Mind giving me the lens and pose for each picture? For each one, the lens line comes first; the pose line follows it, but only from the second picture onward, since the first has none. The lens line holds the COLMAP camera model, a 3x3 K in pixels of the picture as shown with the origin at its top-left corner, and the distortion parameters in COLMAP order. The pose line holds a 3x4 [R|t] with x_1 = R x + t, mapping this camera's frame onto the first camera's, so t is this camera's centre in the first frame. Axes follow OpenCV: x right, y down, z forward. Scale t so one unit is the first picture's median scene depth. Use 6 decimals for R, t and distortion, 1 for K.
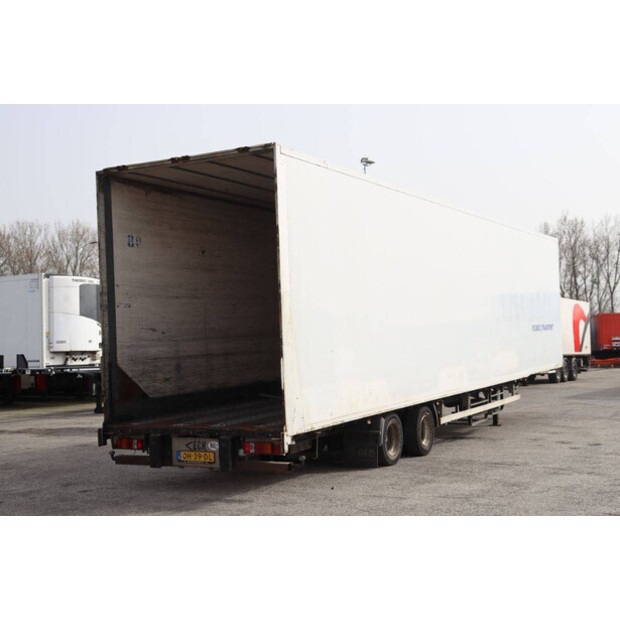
lens RADIAL K [[875.1, 0, 310.0], [0, 875.1, 310.0], [0, 0, 1]] dist [0.092169, 0.022161]
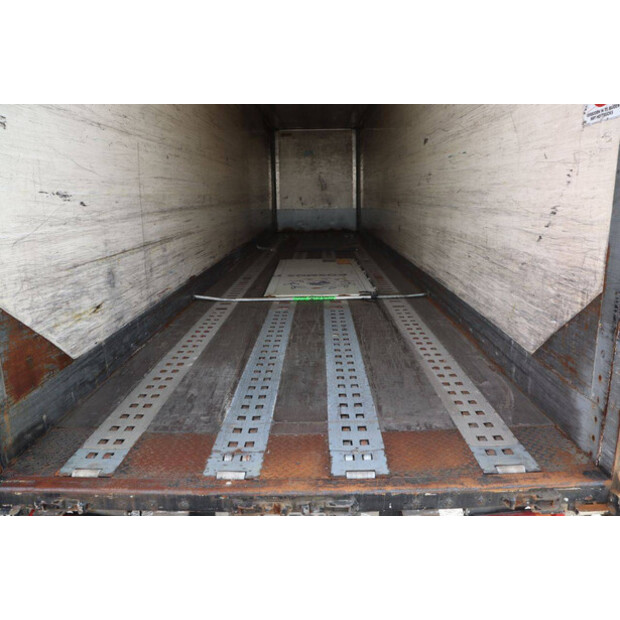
lens RADIAL K [[508.0, 0, 310.0], [0, 508.0, 310.0], [0, 0, 1]] dist [-0.175753, 0.159668]
pose [[0.888231, -0.083196, 0.451801, -0.199888], [-0.023297, 0.974042, 0.225166, 0.022079], [-0.458806, -0.210525, 0.863236, 0.804346]]
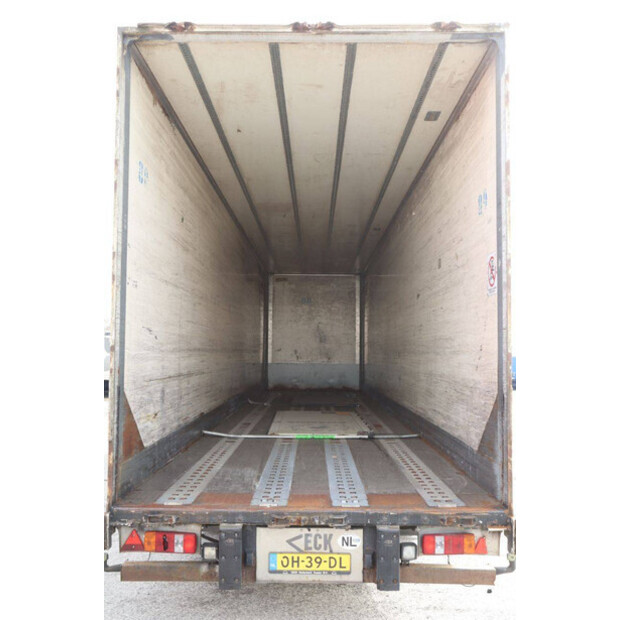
lens RADIAL K [[695.2, 0, 310.0], [0, 695.2, 310.0], [0, 0, 1]] dist [-0.007550, 0.000892]
pose [[0.881532, 0.070954, 0.466763, -0.327989], [-0.049232, 0.997068, -0.058588, 0.033276], [-0.469551, 0.028667, 0.882440, 0.584309]]
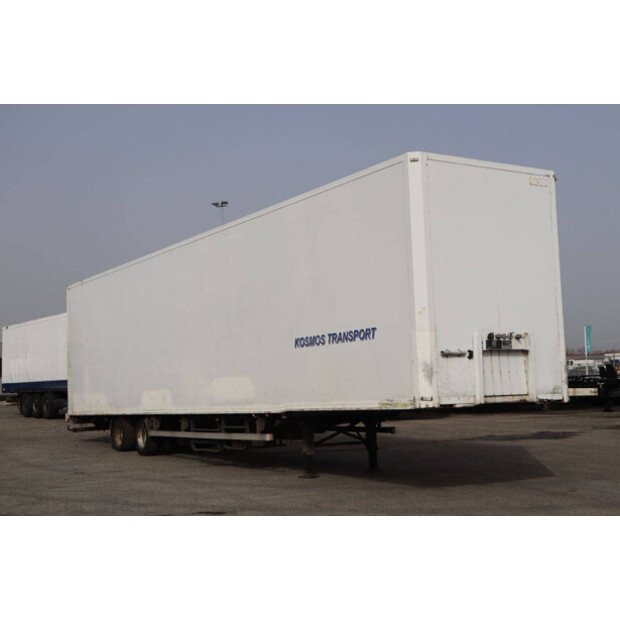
lens RADIAL K [[875.1, 0, 310.0], [0, 875.1, 310.0], [0, 0, 1]] dist [0.092169, 0.022161]
pose [[-0.482133, -0.032001, -0.875514, 1.496953], [0.073262, 0.994360, -0.076689, 0.084987], [0.873030, -0.101117, -0.477069, 2.377079]]
